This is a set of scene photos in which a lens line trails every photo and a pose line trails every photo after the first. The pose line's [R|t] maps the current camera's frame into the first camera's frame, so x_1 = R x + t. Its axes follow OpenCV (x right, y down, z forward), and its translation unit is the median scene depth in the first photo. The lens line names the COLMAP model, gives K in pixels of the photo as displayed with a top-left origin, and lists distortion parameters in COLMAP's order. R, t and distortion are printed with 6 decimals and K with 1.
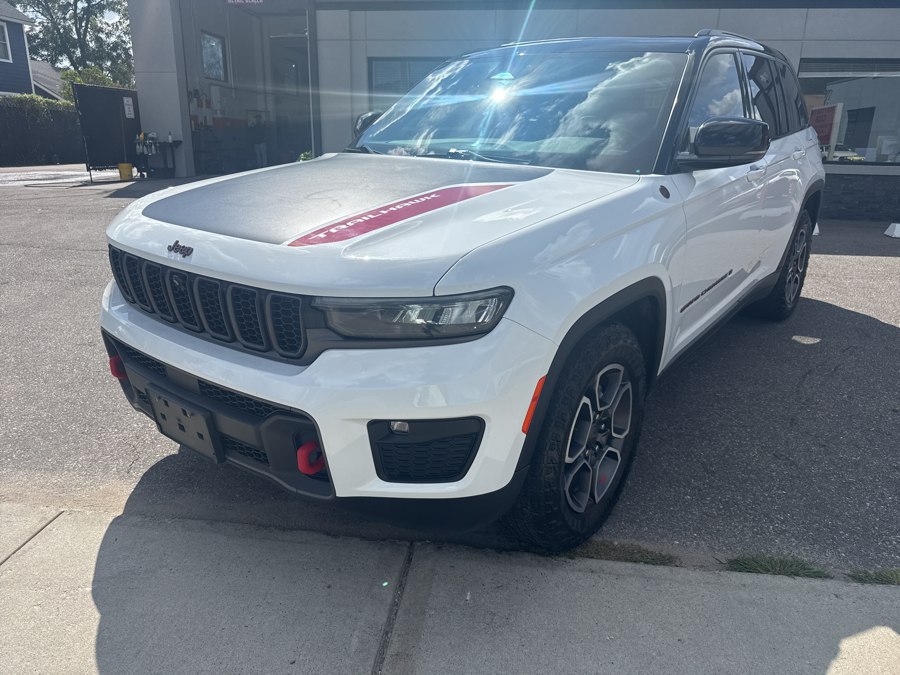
lens RADIAL K [[638.0, 0, 444.6], [0, 638.0, 340.5], [0, 0, 1]] dist [0.013244, -0.022243]
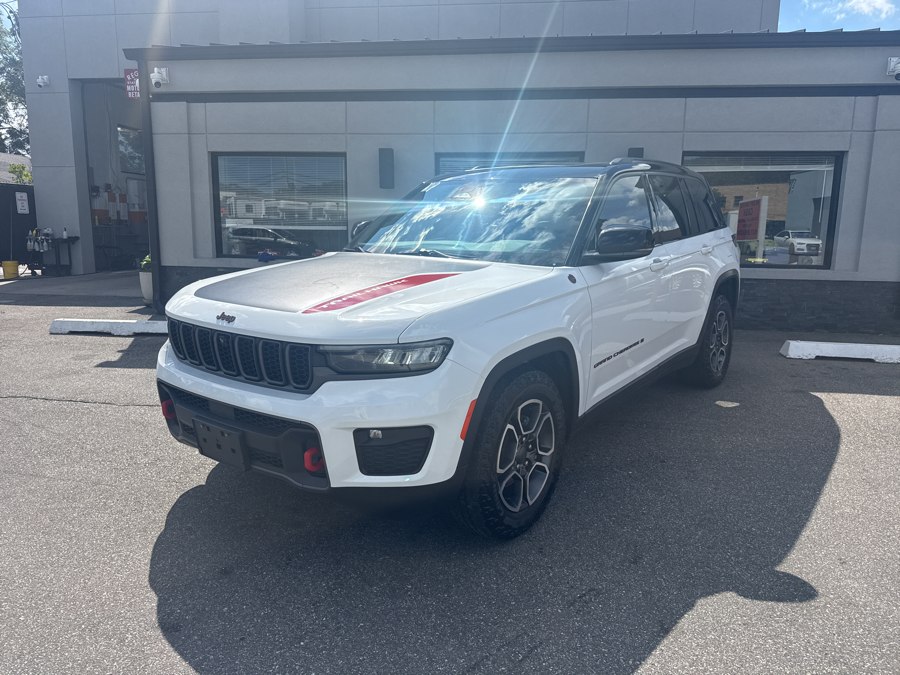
lens RADIAL K [[634.7, 0, 450.0], [0, 634.7, 337.5], [0, 0, 1]] dist [0.047812, -0.075332]
pose [[0.999915, -0.007034, 0.010946, 0.076918], [0.008600, 0.988595, -0.150350, 0.123598], [-0.009764, 0.150432, 0.988572, -0.424867]]
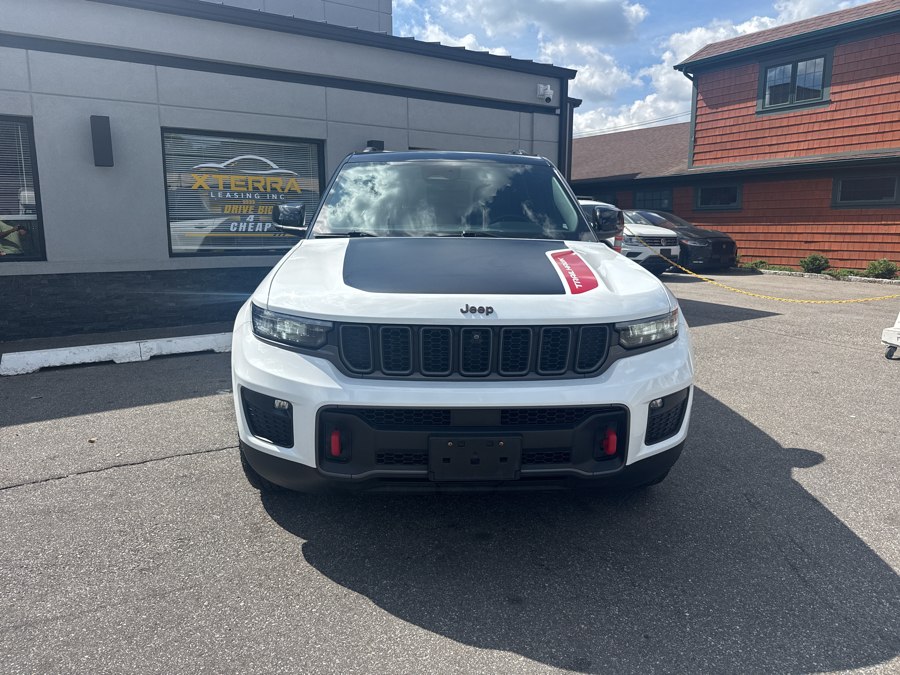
lens RADIAL K [[638.0, 0, 444.6], [0, 638.0, 340.5], [0, 0, 1]] dist [0.013244, -0.022243]
pose [[0.750611, -0.133571, 0.647103, -1.268397], [0.221724, 0.973486, -0.056249, -0.031282], [-0.622432, 0.185699, 0.760325, 0.125166]]
